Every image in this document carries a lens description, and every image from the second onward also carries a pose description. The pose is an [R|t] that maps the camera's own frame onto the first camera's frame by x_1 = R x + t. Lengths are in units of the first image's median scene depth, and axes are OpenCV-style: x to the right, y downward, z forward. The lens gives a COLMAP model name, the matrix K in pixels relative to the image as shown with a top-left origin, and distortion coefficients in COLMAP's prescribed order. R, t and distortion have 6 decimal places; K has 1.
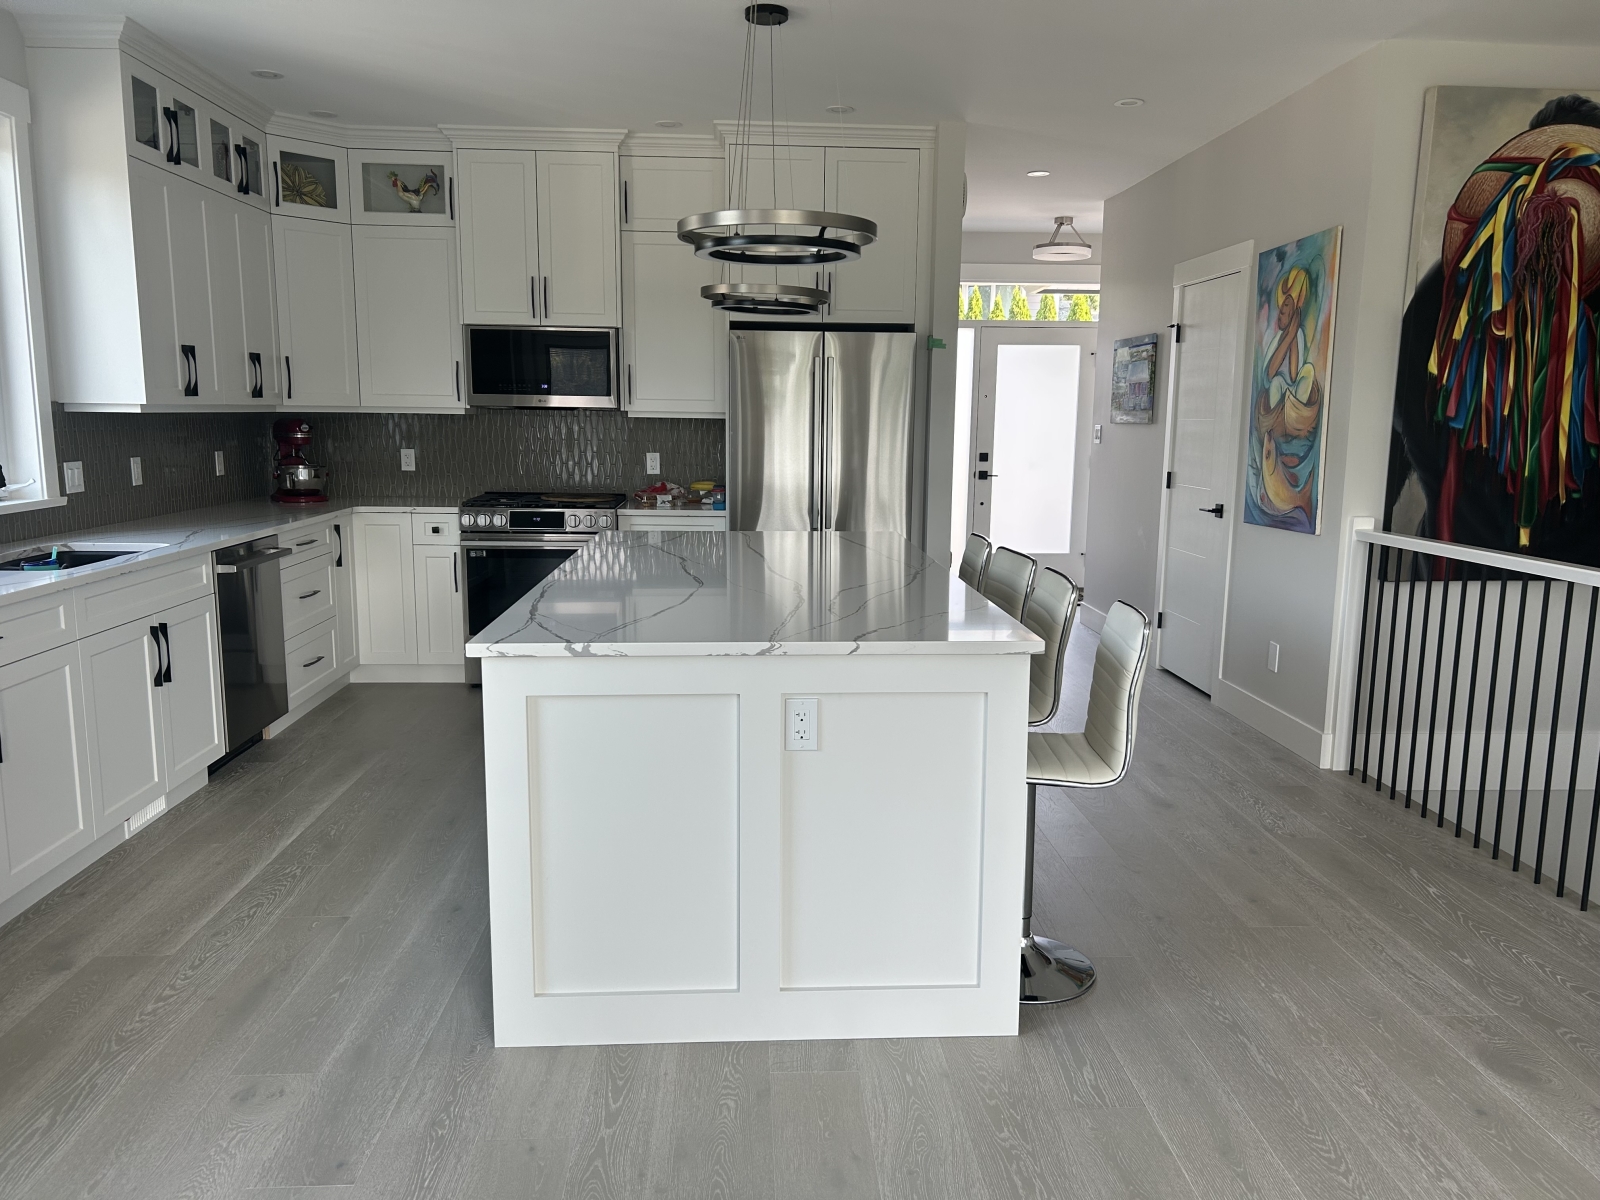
lens RADIAL K [[1202.2, 0, 801.3], [0, 1202.2, 601.4], [0, 0, 1]] dist [0.005477, -0.002958]
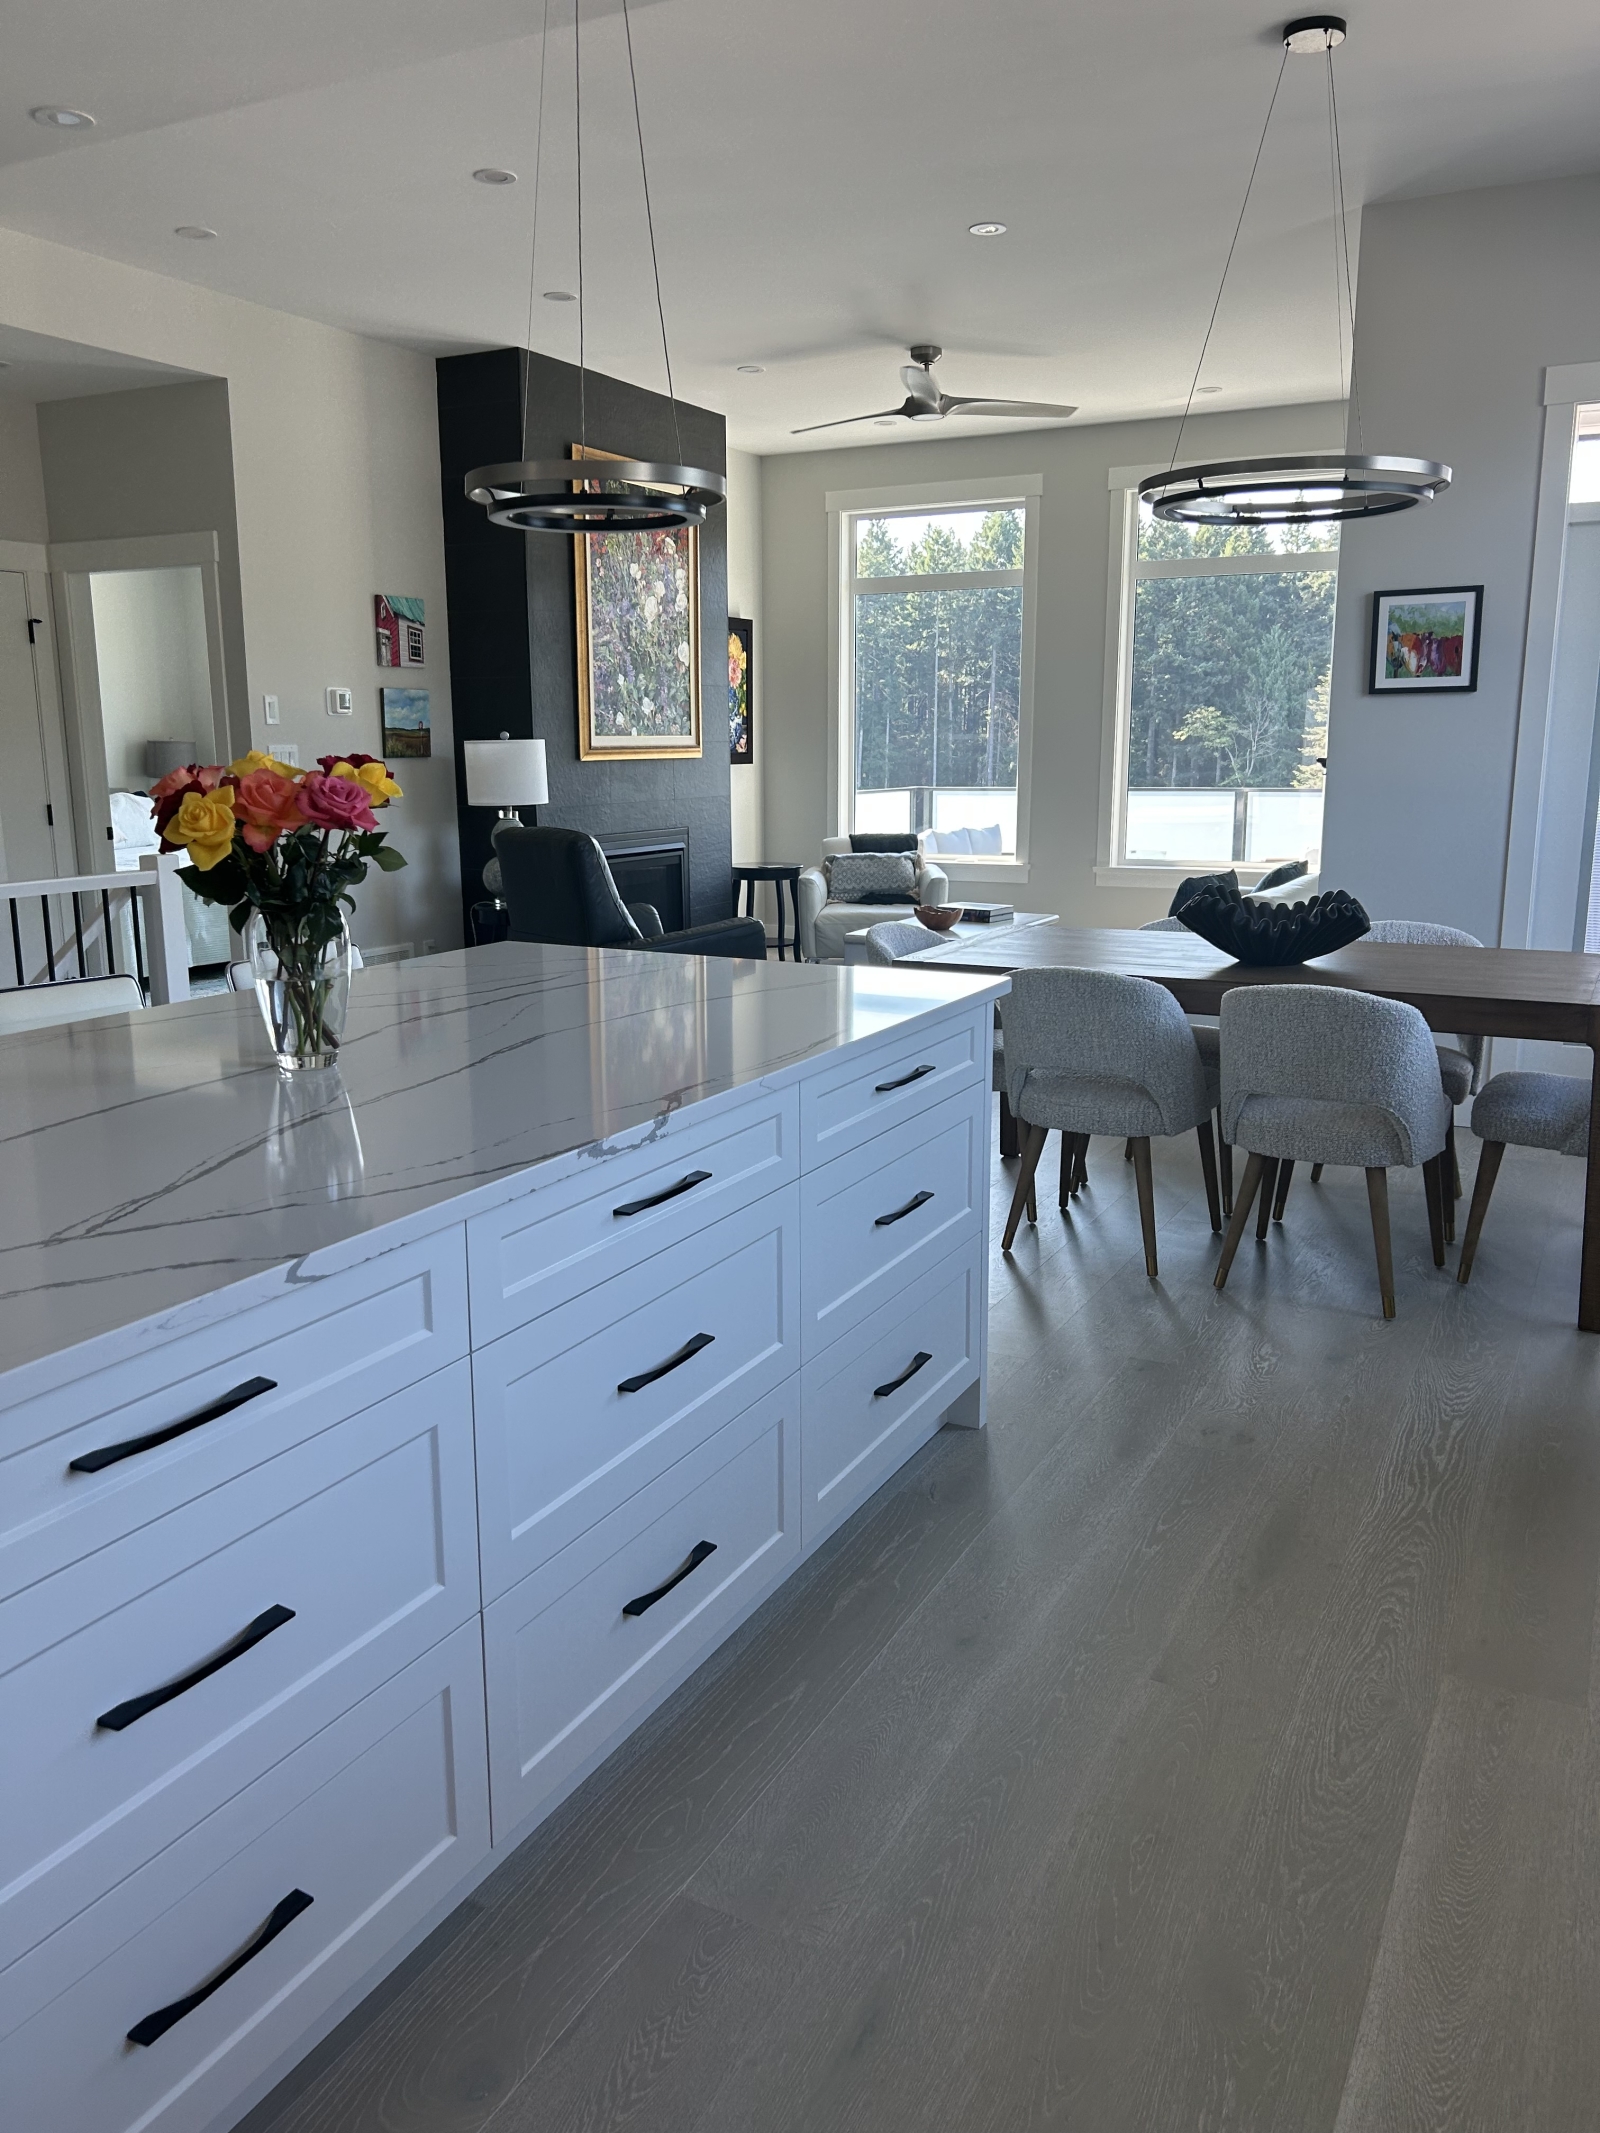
lens RADIAL K [[1602.7, 0, 798.1], [0, 1602.7, 1050.6], [0, 0, 1]] dist [0.005477, -0.002958]
pose [[-0.859661, -0.109597, 0.498971, -0.646127], [0.074721, 0.939238, 0.335035, -0.287544], [-0.505371, 0.325300, -0.799237, 1.782491]]
